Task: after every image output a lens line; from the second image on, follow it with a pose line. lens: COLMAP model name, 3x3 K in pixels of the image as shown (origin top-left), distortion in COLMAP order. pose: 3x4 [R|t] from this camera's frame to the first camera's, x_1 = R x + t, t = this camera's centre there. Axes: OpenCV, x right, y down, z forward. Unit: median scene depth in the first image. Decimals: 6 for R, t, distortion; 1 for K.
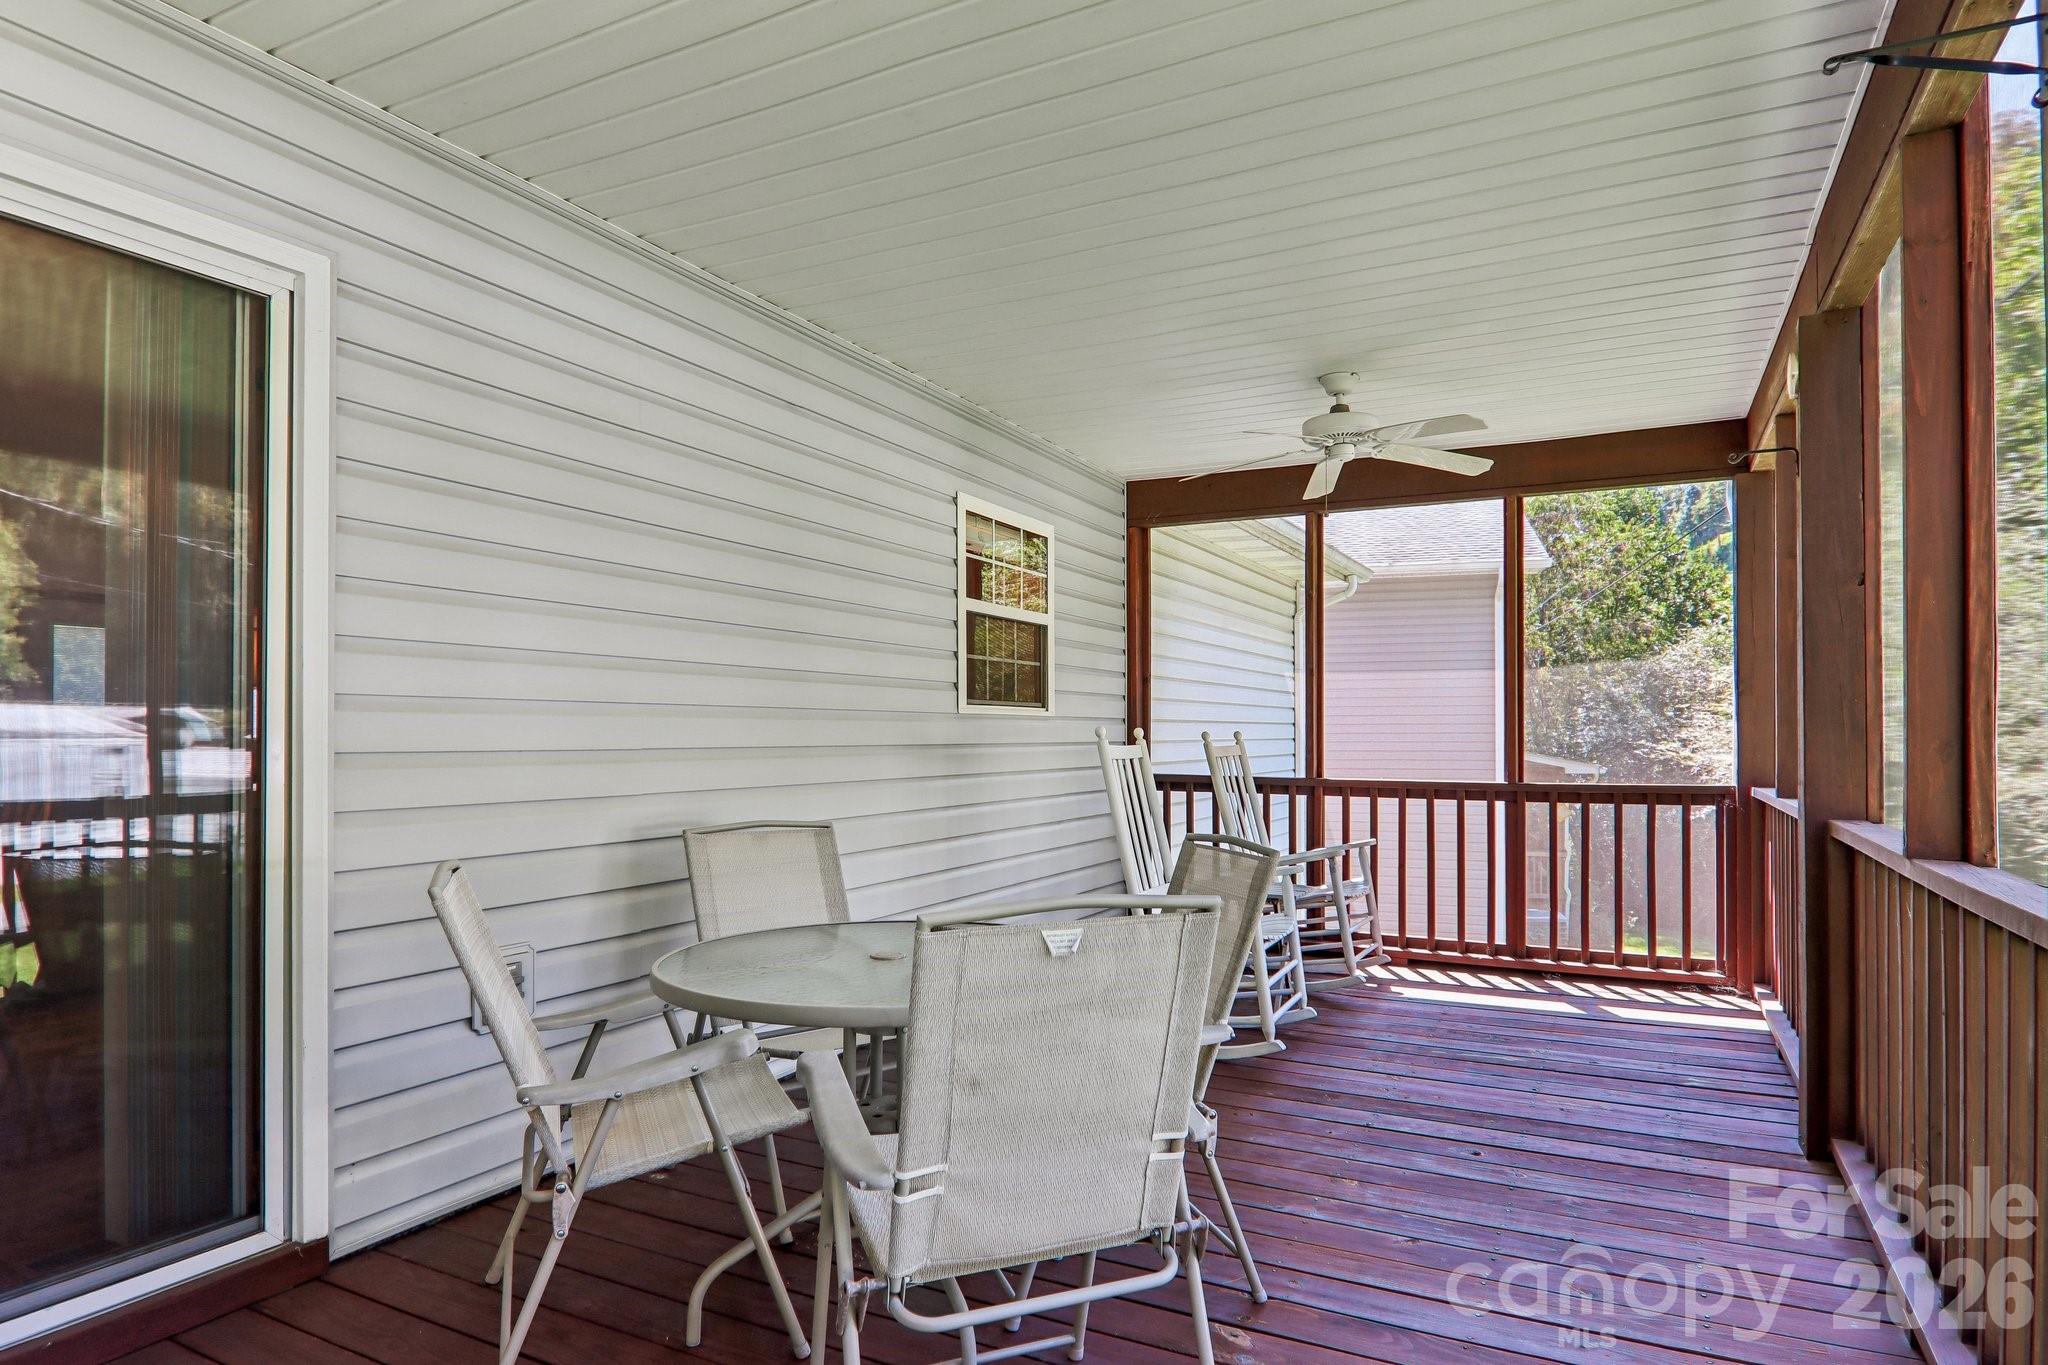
lens RADIAL K [[1175.3, 0, 1020.6], [0, 1175.3, 755.5], [0, 0, 1]] dist [0.005333, -0.017407]
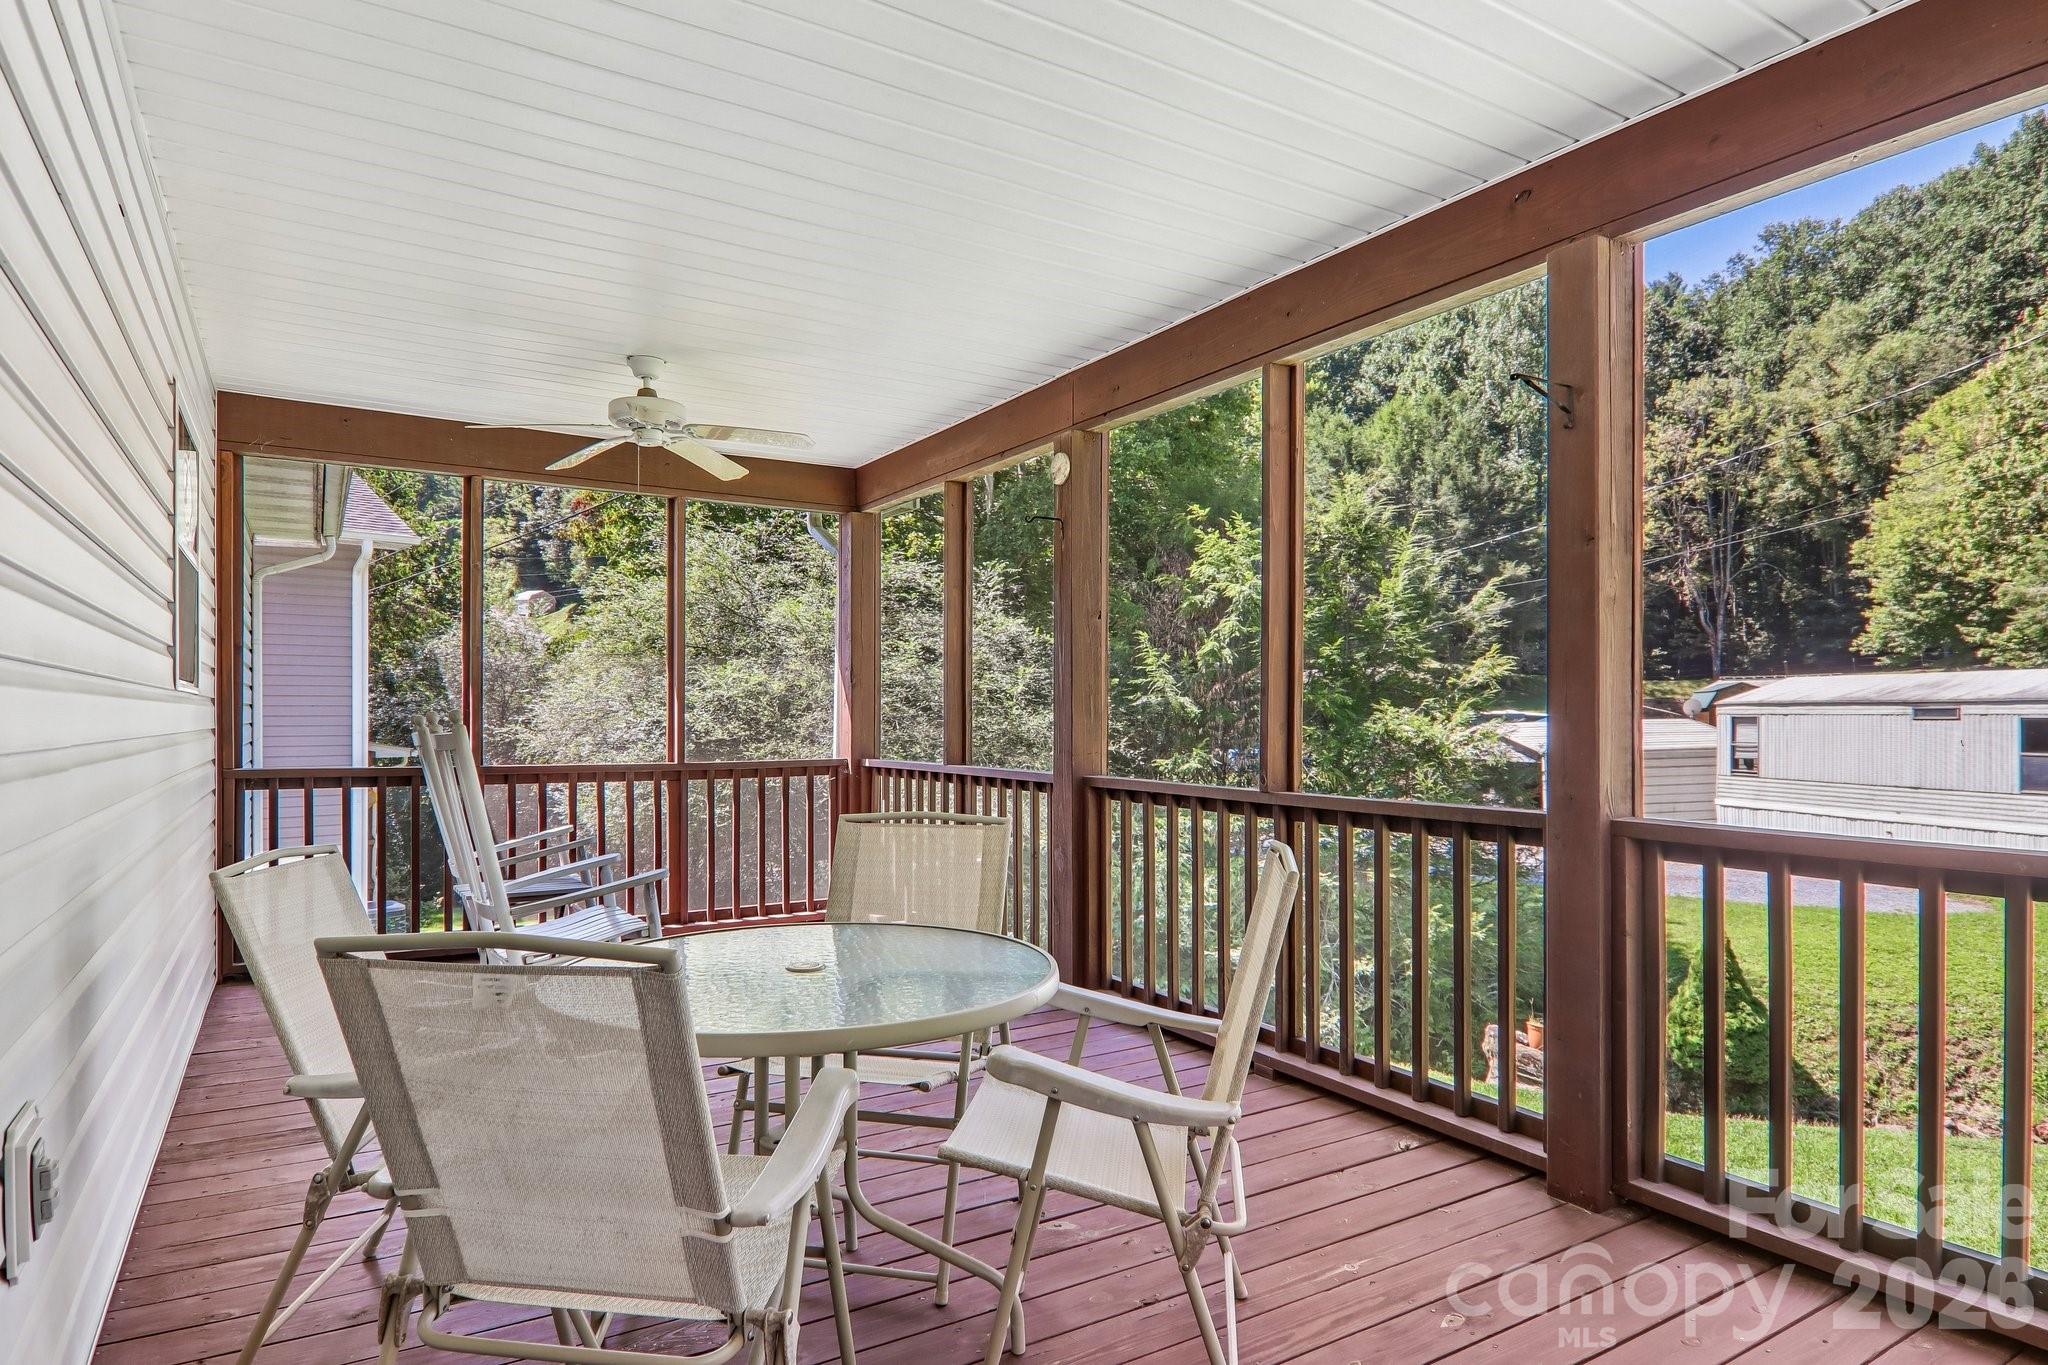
lens RADIAL K [[1161.7, 0, 1025.6], [0, 1161.7, 710.6], [0, 0, 1]] dist [0.006091, -0.021811]
pose [[0.516070, 0.003248, 0.856540, -0.346879], [0.015206, 0.999800, -0.012953, -0.006731], [-0.856412, 0.019709, 0.515918, 0.190423]]
